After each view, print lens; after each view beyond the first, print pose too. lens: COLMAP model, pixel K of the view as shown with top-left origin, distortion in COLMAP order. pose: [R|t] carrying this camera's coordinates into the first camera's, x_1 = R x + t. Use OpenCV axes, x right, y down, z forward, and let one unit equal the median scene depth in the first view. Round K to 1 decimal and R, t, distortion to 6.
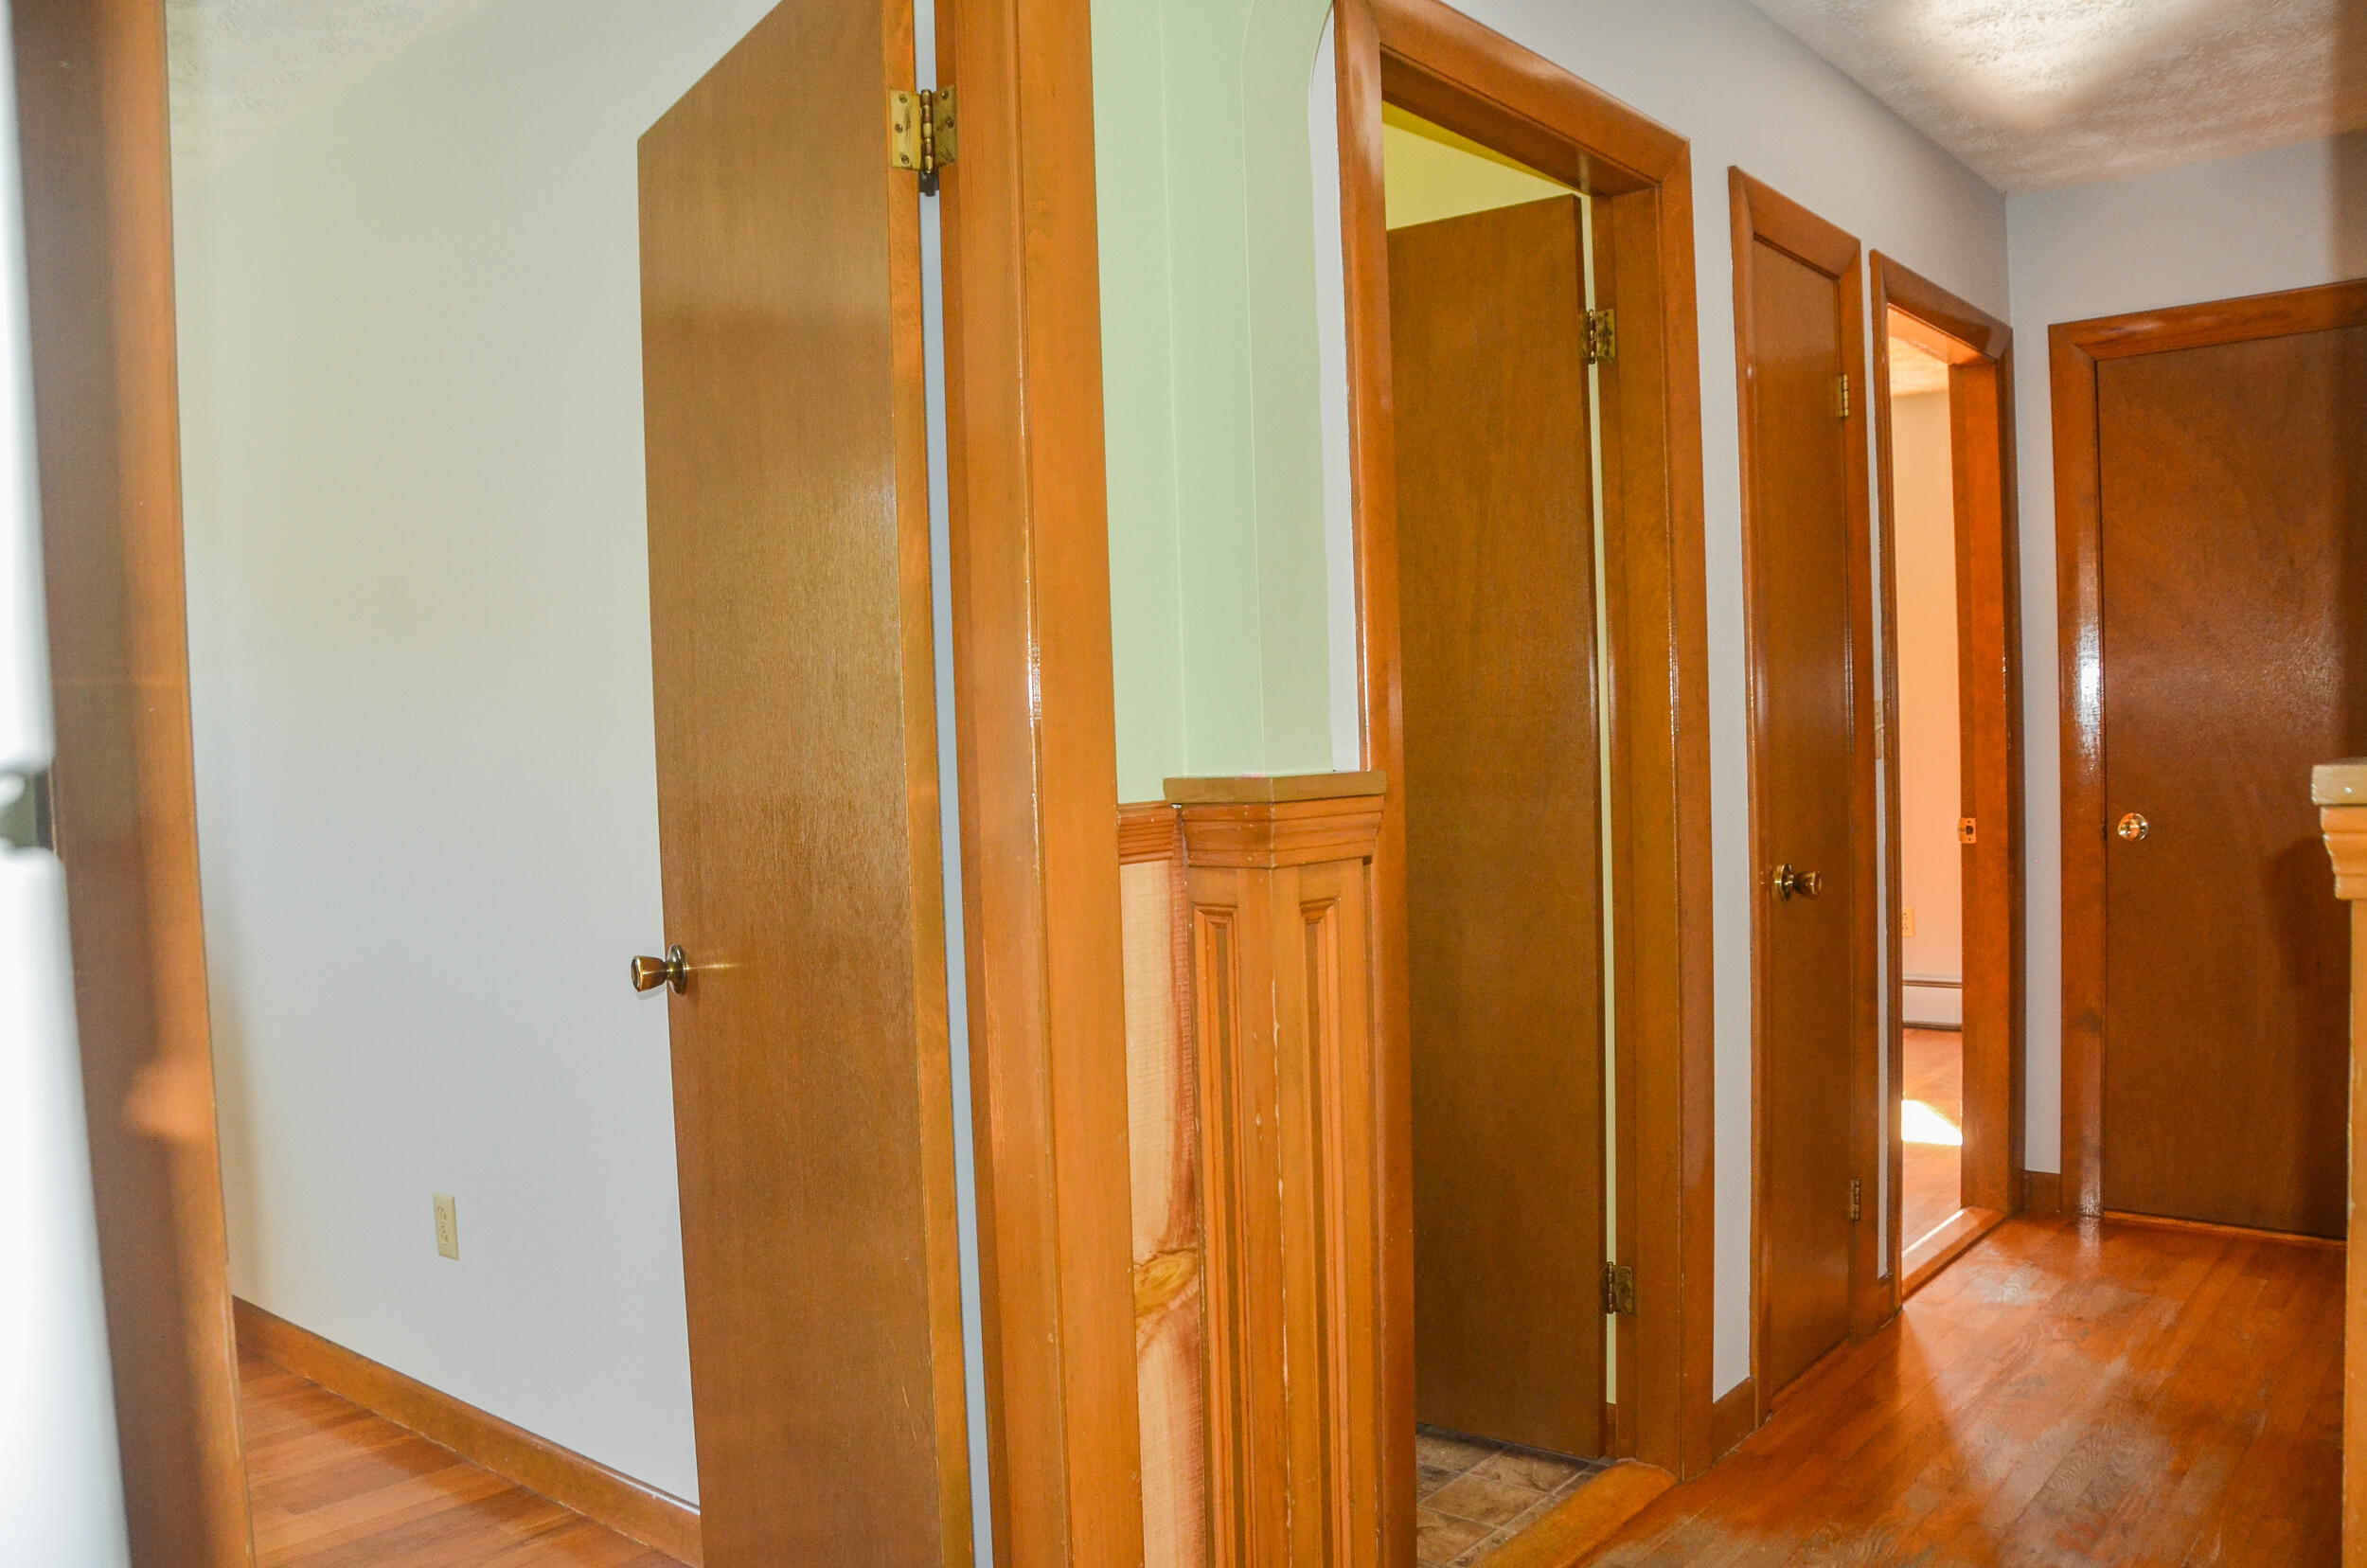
lens RADIAL K [[1845.0, 0, 1172.5], [0, 1845.0, 821.5], [0, 0, 1]] dist [-0.168447, 0.125308]
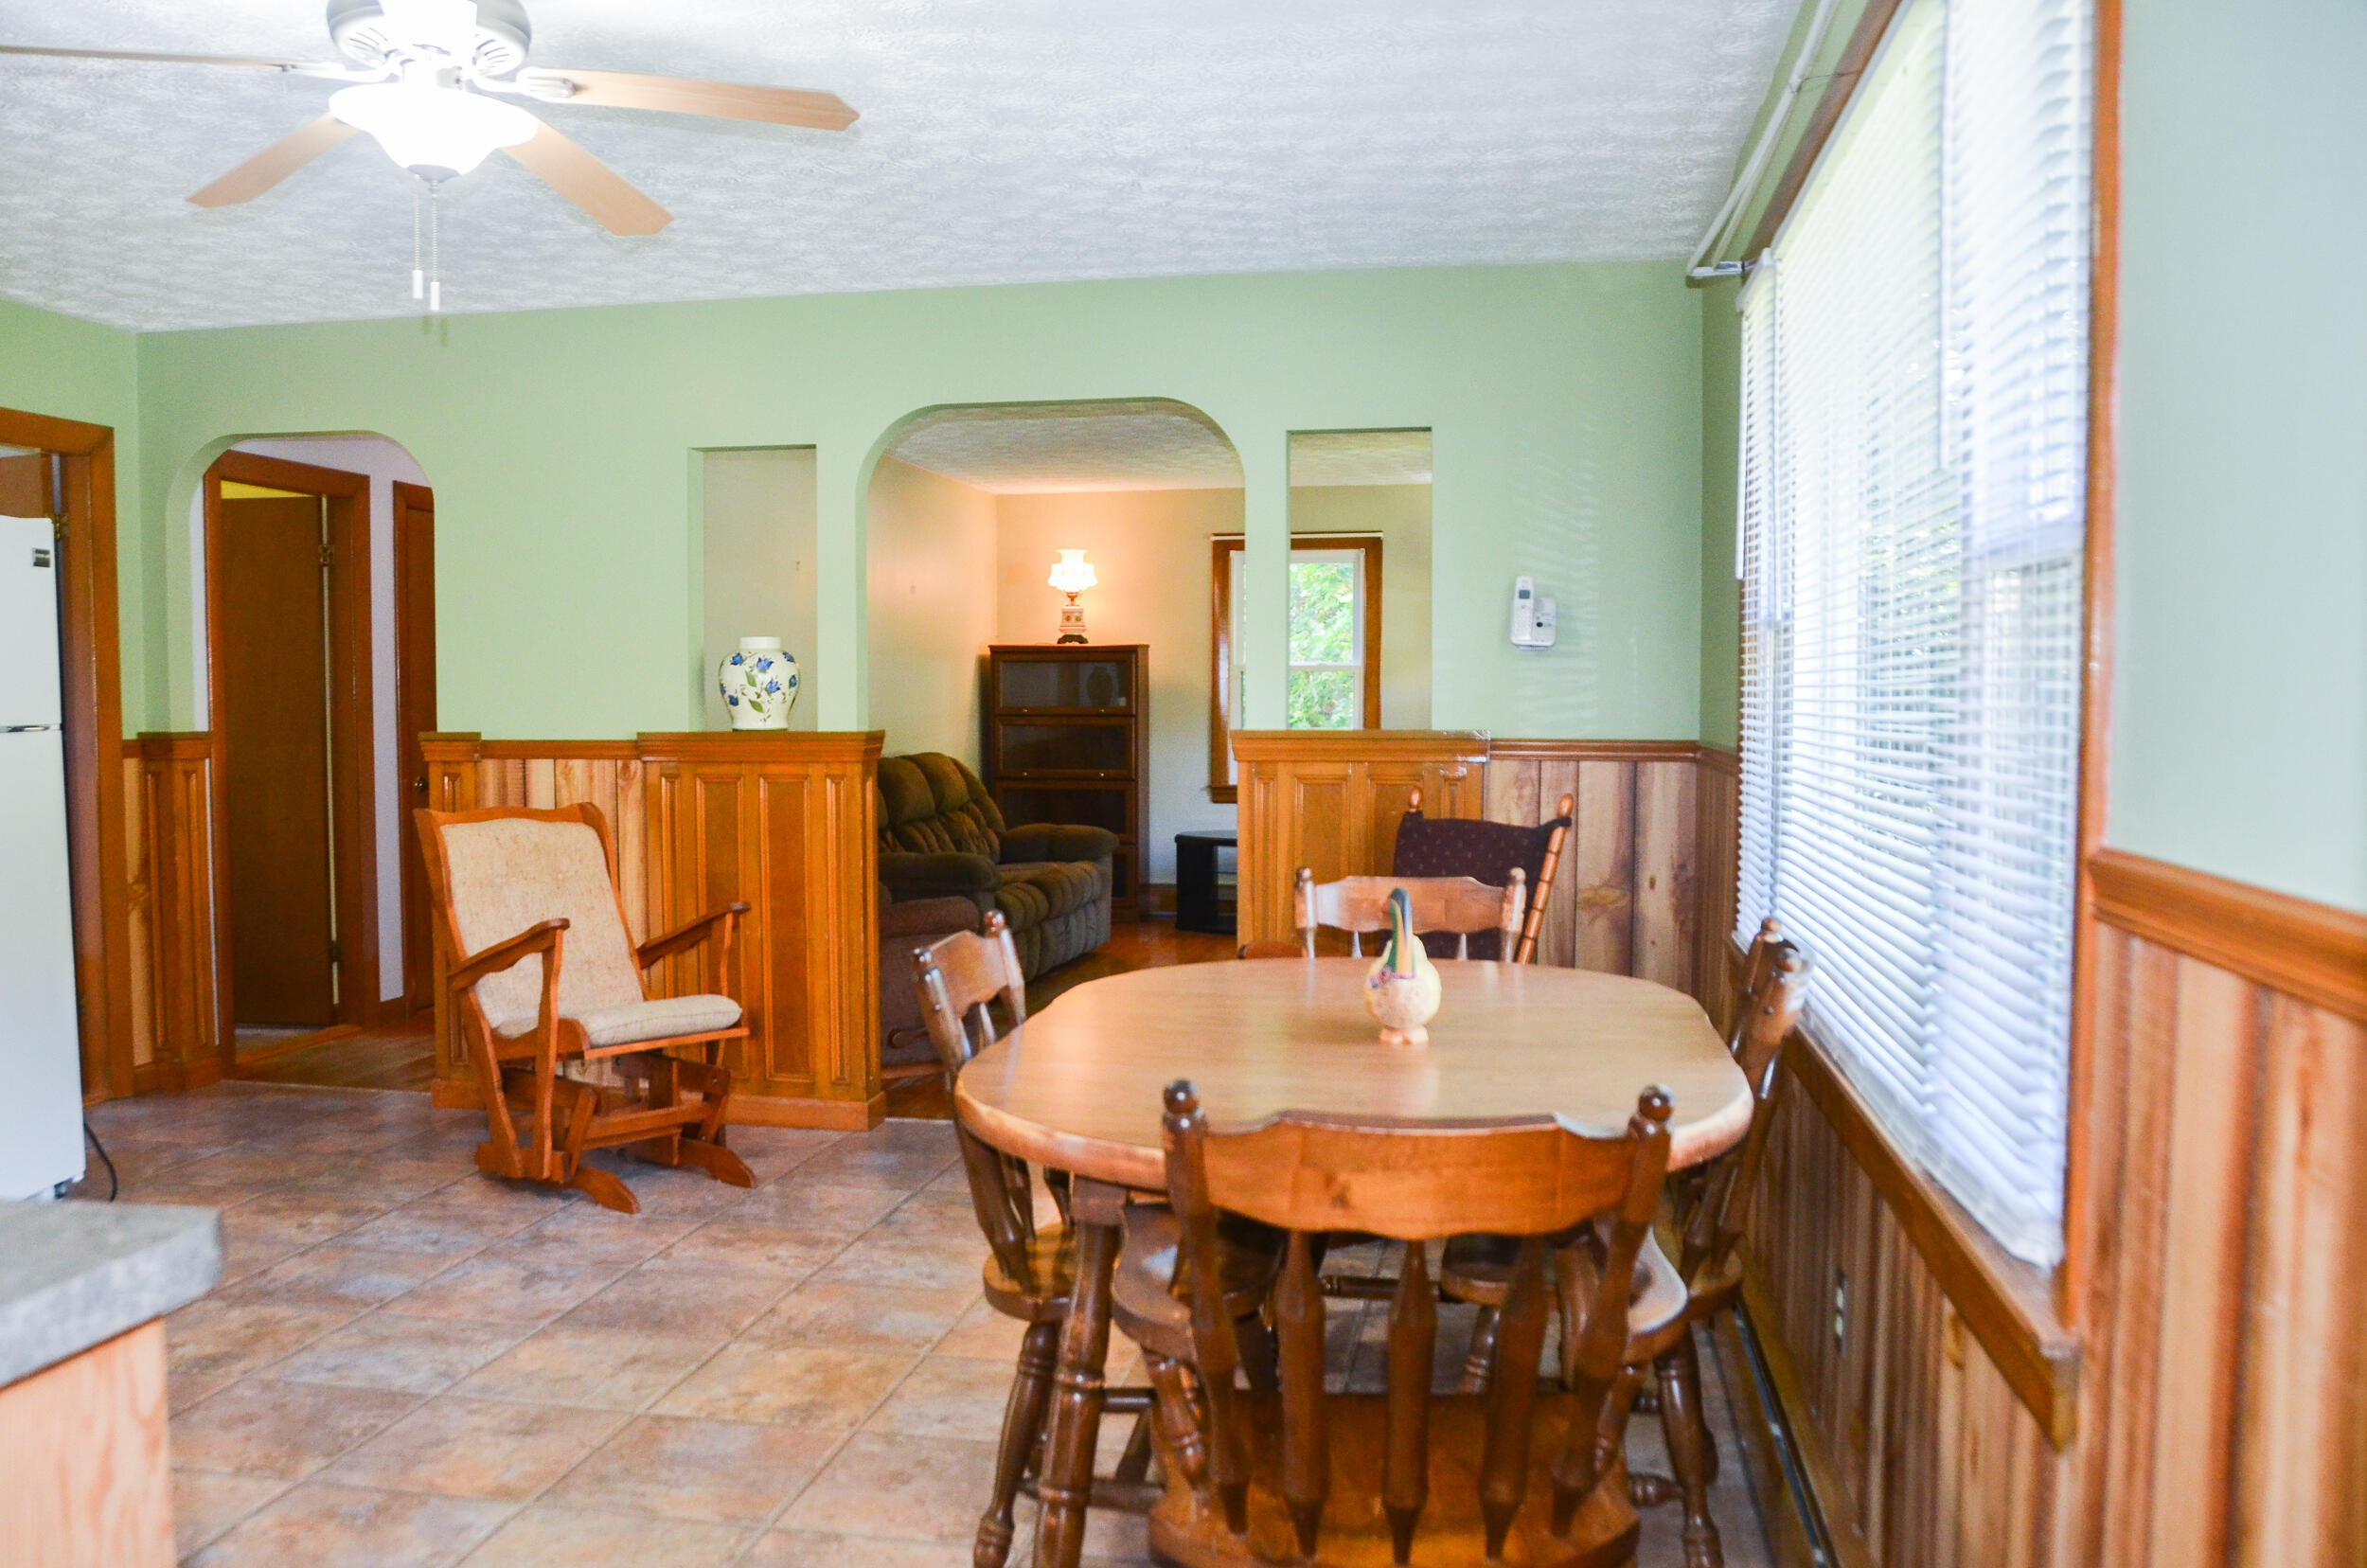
lens RADIAL K [[1845.0, 0, 1172.5], [0, 1845.0, 821.5], [0, 0, 1]] dist [-0.168447, 0.125308]
pose [[0.851172, 0.001918, 0.524883, -0.081065], [-0.009696, 0.999880, 0.012071, 0.075470], [-0.524797, -0.015364, 0.851089, -2.484525]]
